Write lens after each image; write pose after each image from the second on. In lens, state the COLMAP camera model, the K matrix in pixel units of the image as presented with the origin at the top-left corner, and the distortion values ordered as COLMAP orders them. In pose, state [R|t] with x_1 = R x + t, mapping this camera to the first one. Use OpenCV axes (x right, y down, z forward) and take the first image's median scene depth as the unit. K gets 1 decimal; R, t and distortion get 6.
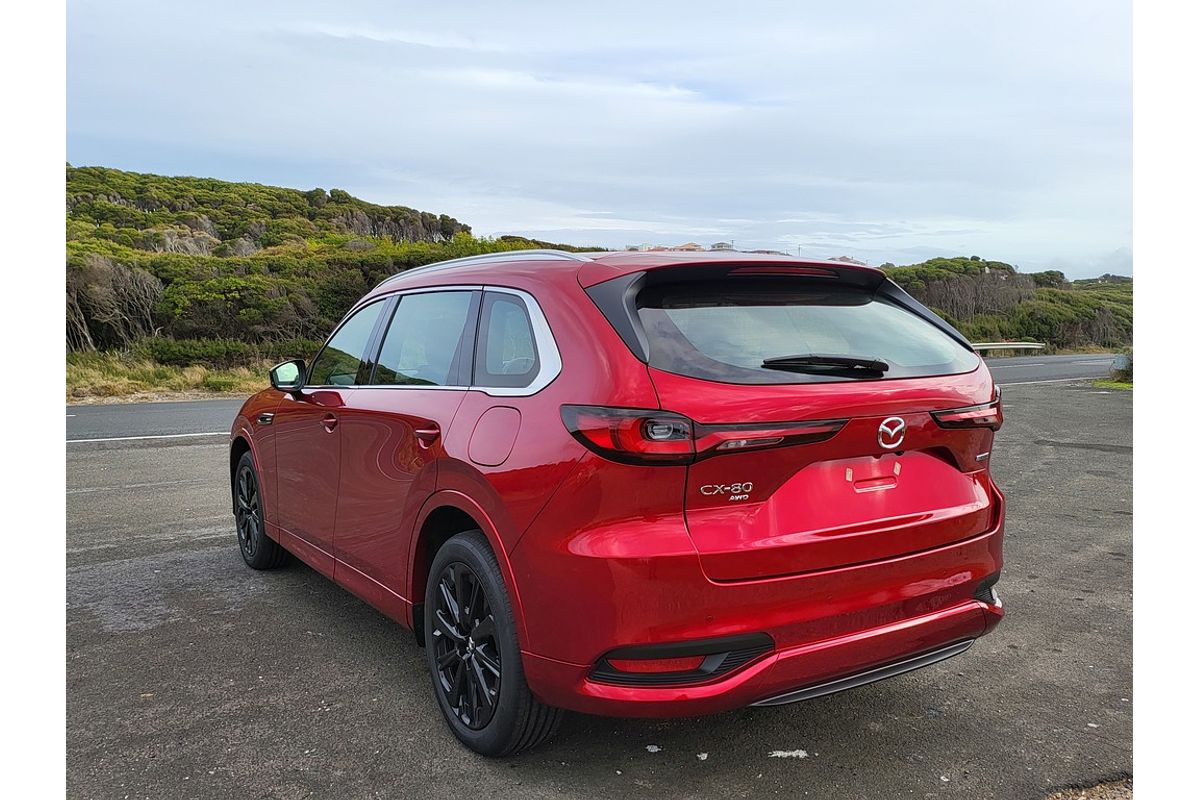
lens RADIAL K [[876.6, 0, 597.6], [0, 876.6, 416.3], [0, 0, 1]] dist [0.032961, 0.001171]
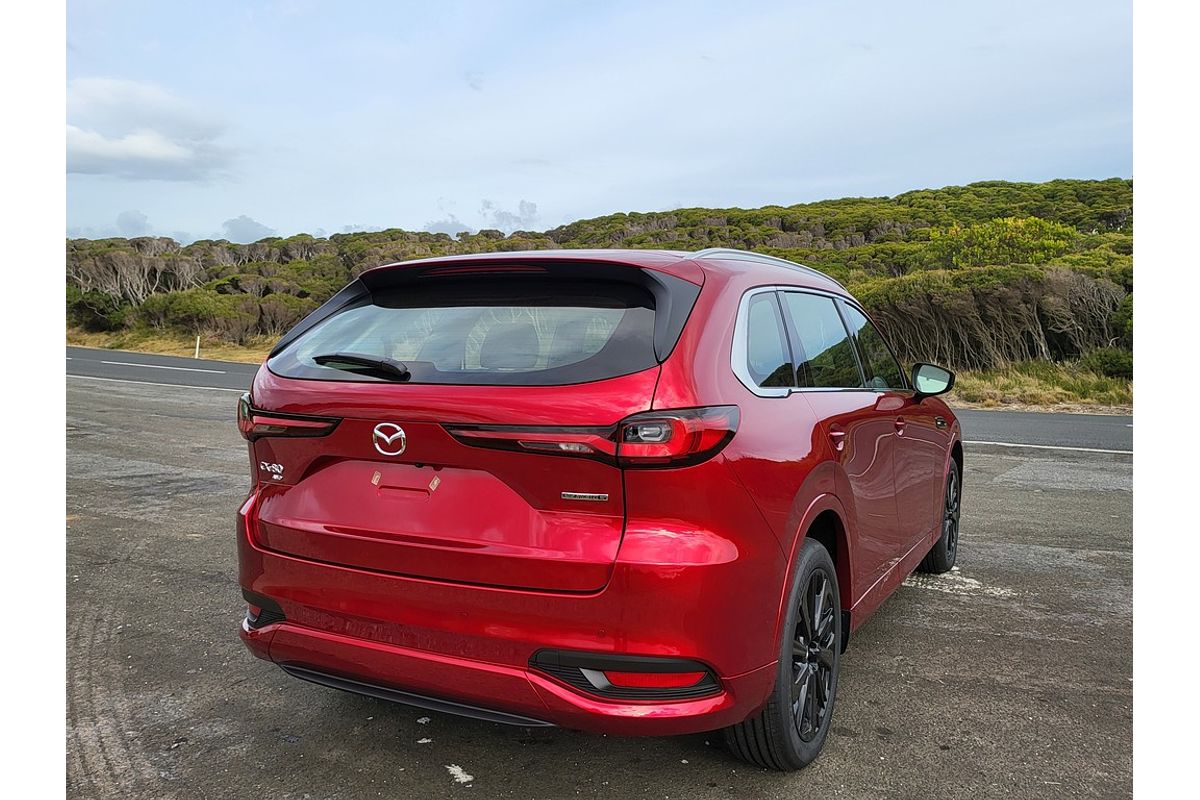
lens RADIAL K [[876.6, 0, 597.6], [0, 876.6, 416.3], [0, 0, 1]] dist [0.032961, 0.001171]
pose [[0.535626, 0.081511, -0.840512, 1.155565], [-0.091287, 0.995087, 0.038328, -0.057911], [0.839507, 0.056198, 0.540435, 0.633779]]
